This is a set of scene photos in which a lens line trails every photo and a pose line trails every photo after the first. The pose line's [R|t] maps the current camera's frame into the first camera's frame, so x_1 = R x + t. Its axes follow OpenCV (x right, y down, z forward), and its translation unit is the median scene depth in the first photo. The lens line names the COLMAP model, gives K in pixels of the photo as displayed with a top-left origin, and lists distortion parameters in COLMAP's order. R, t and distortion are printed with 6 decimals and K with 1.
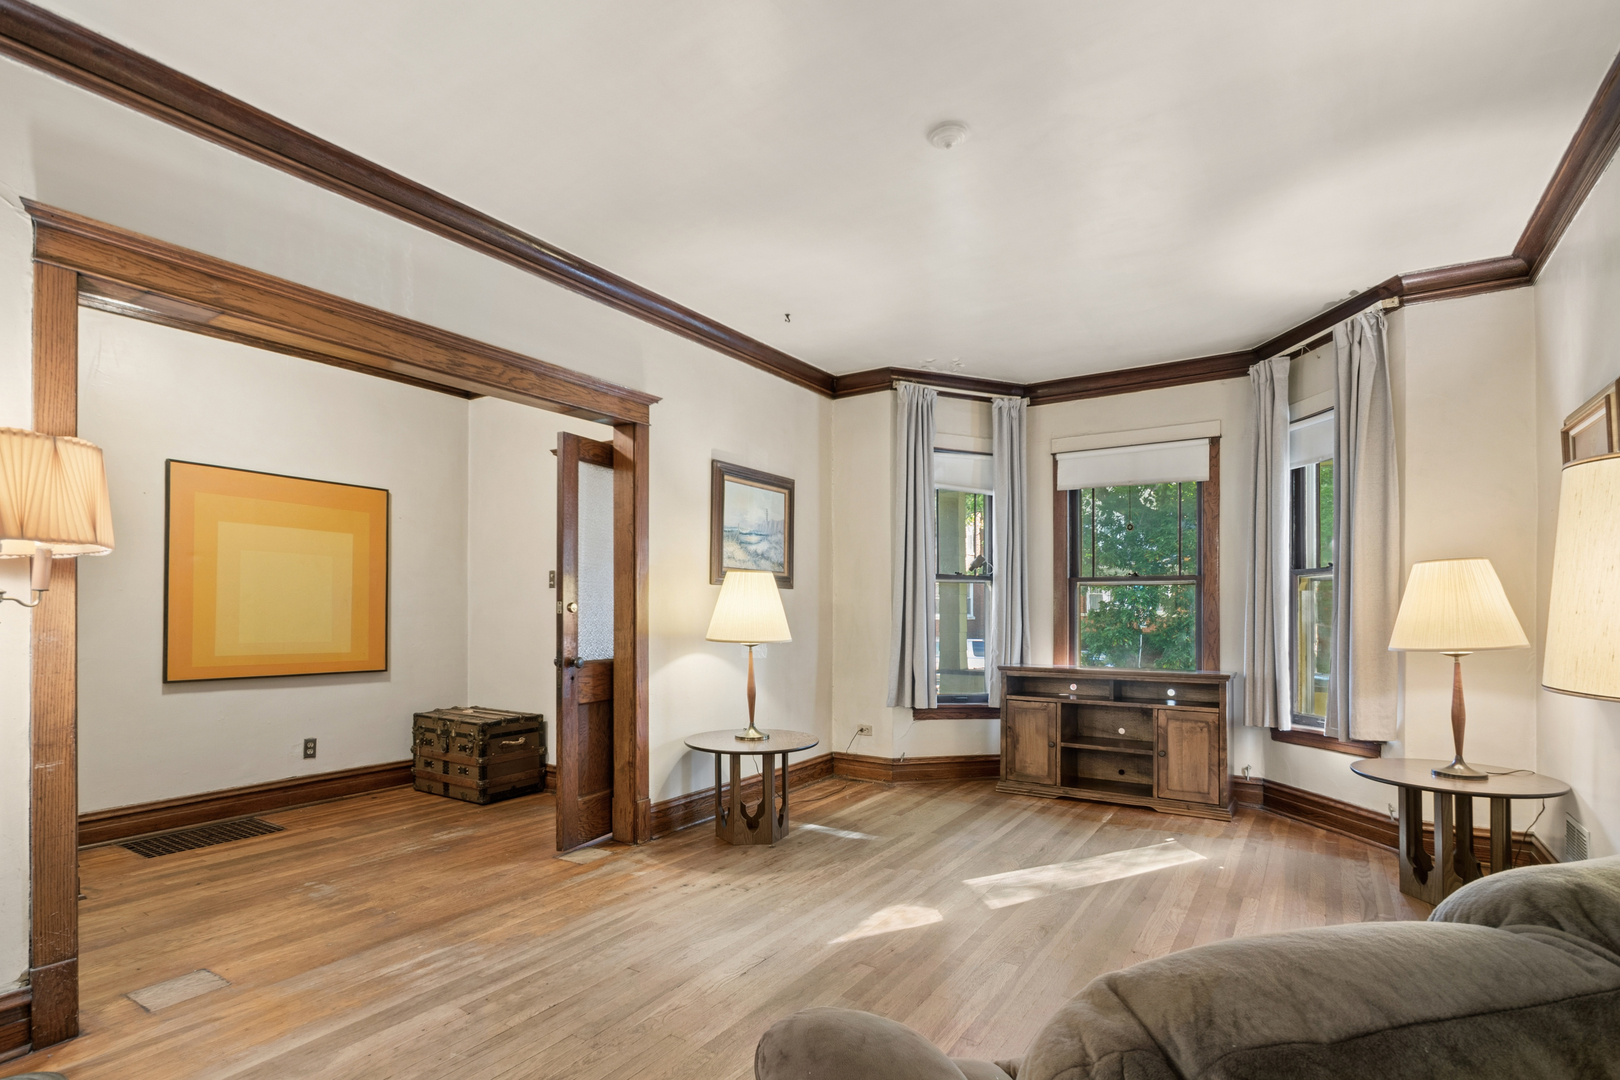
lens RADIAL K [[835.6, 0, 876.0], [0, 835.6, 605.6], [0, 0, 1]] dist [-0.001033, -0.000390]
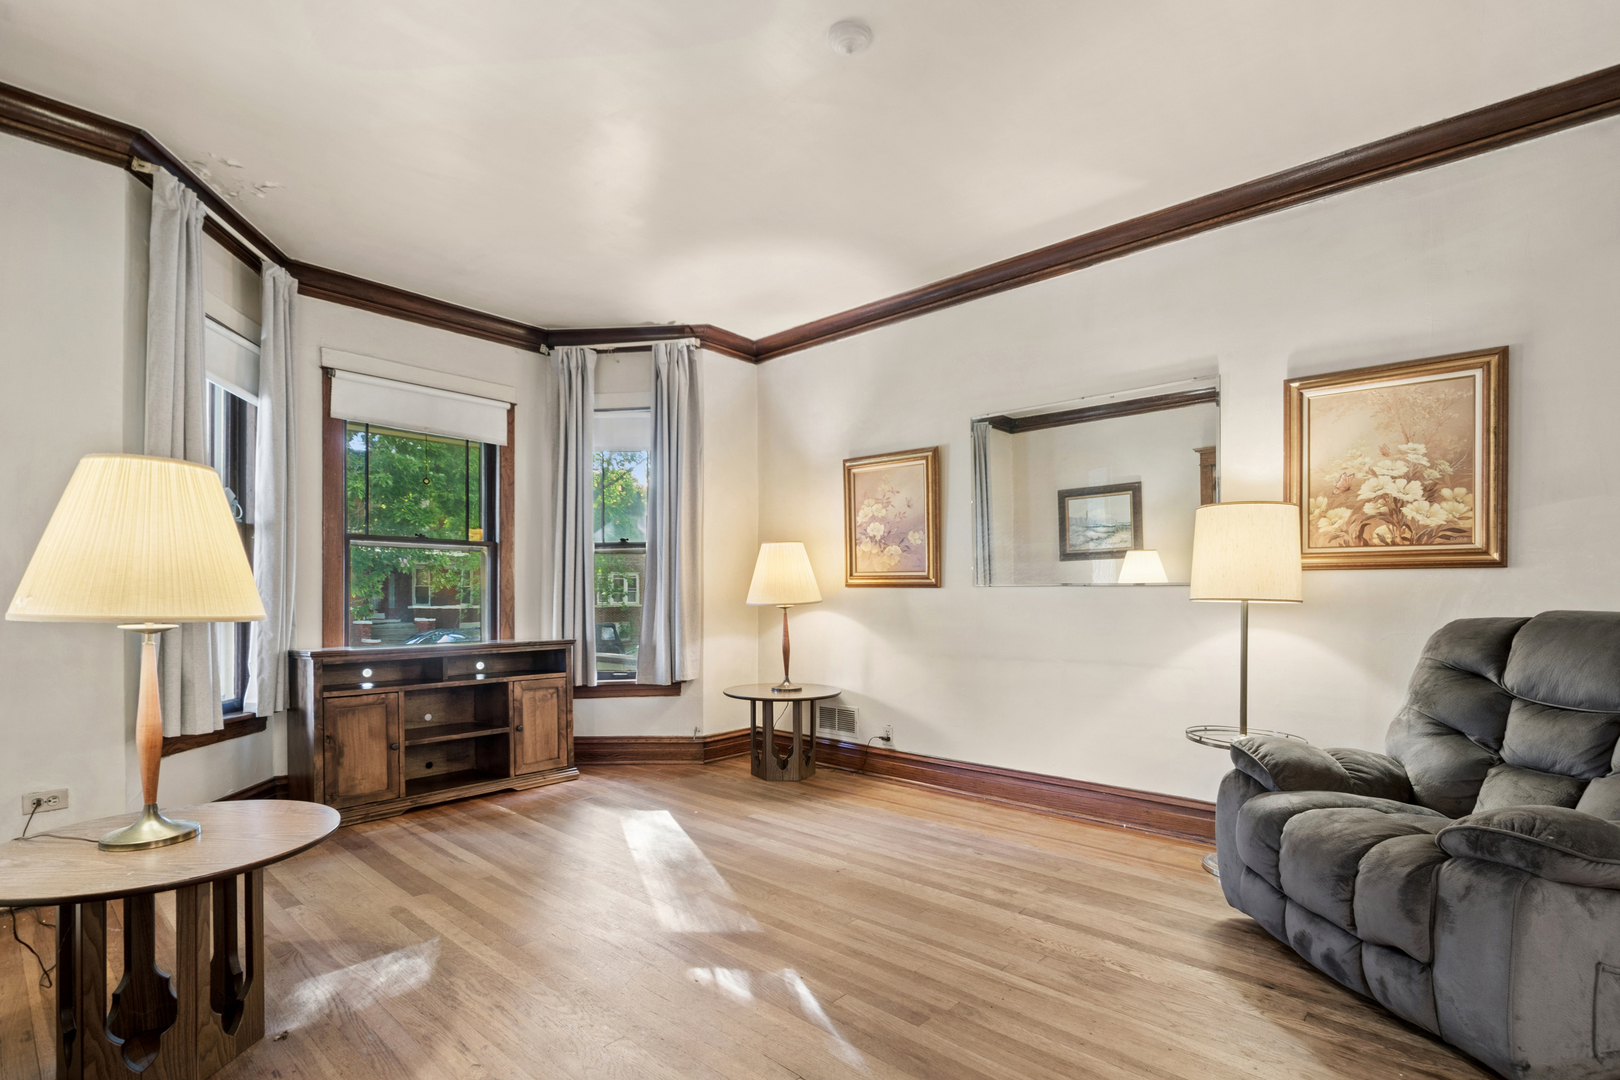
lens RADIAL K [[739.4, 0, 807.1], [0, 739.4, 584.6], [0, 0, 1]] dist [0.000941, 0.000225]
pose [[0.210462, 0.008376, 0.977566, -0.407007], [-0.000561, 0.999964, -0.008447, 0.021927], [-0.977602, 0.001229, 0.210459, 0.505854]]
